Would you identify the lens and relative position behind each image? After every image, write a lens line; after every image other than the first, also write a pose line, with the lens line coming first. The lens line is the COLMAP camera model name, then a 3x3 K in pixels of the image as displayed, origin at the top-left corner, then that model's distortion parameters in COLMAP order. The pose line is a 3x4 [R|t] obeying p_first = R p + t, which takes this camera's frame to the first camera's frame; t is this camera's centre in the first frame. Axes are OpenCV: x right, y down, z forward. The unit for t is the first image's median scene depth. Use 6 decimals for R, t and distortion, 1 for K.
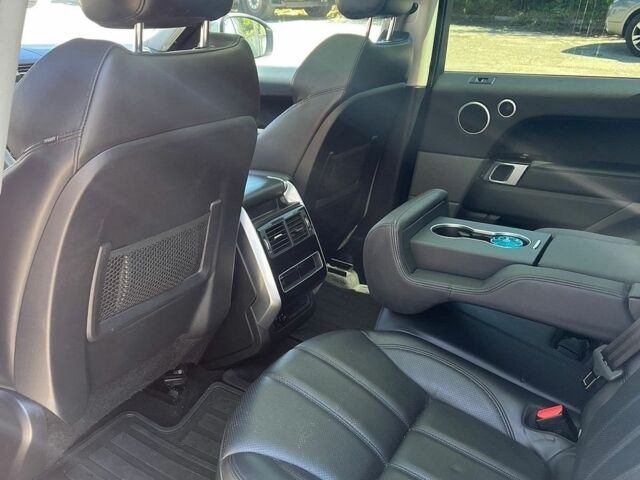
lens RADIAL K [[656.2, 0, 311.5], [0, 656.2, 238.6], [0, 0, 1]] dist [0.067091, -0.119282]
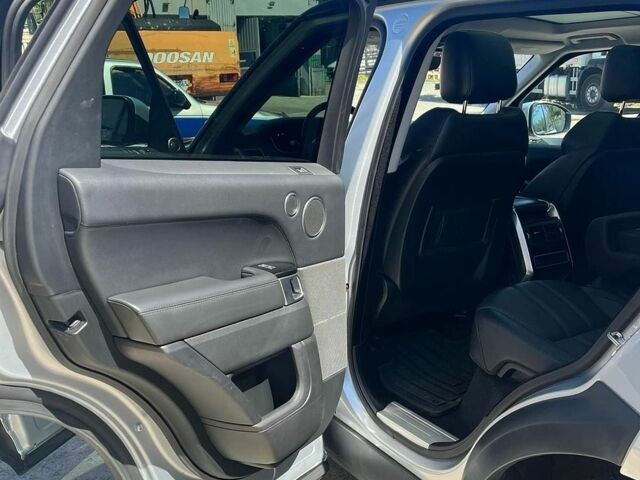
lens RADIAL K [[656.2, 0, 311.5], [0, 656.2, 238.6], [0, 0, 1]] dist [0.067091, -0.119282]
pose [[0.886578, 0.090700, -0.453601, 0.176425], [-0.150161, 0.983916, -0.096755, 0.226804], [0.437529, 0.153894, 0.885937, -0.596776]]
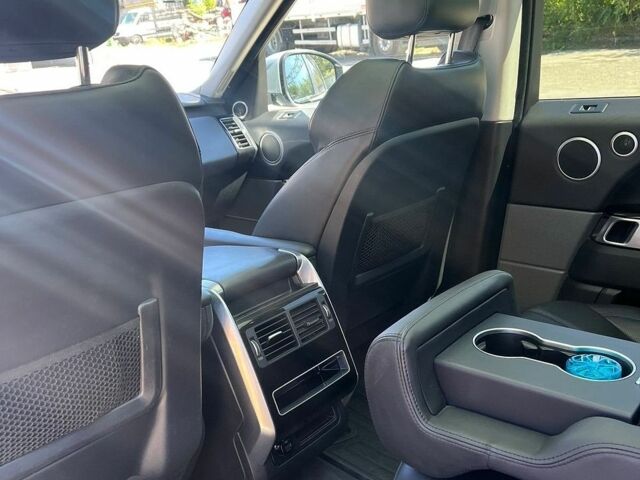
lens RADIAL K [[658.2, 0, 312.7], [0, 658.2, 242.0], [0, 0, 1]] dist [0.091279, -0.118766]
pose [[0.978532, -0.017364, -0.205361, 0.133517], [0.005885, 0.998392, -0.056374, -0.060815], [0.206010, 0.053955, 0.977061, 0.261224]]
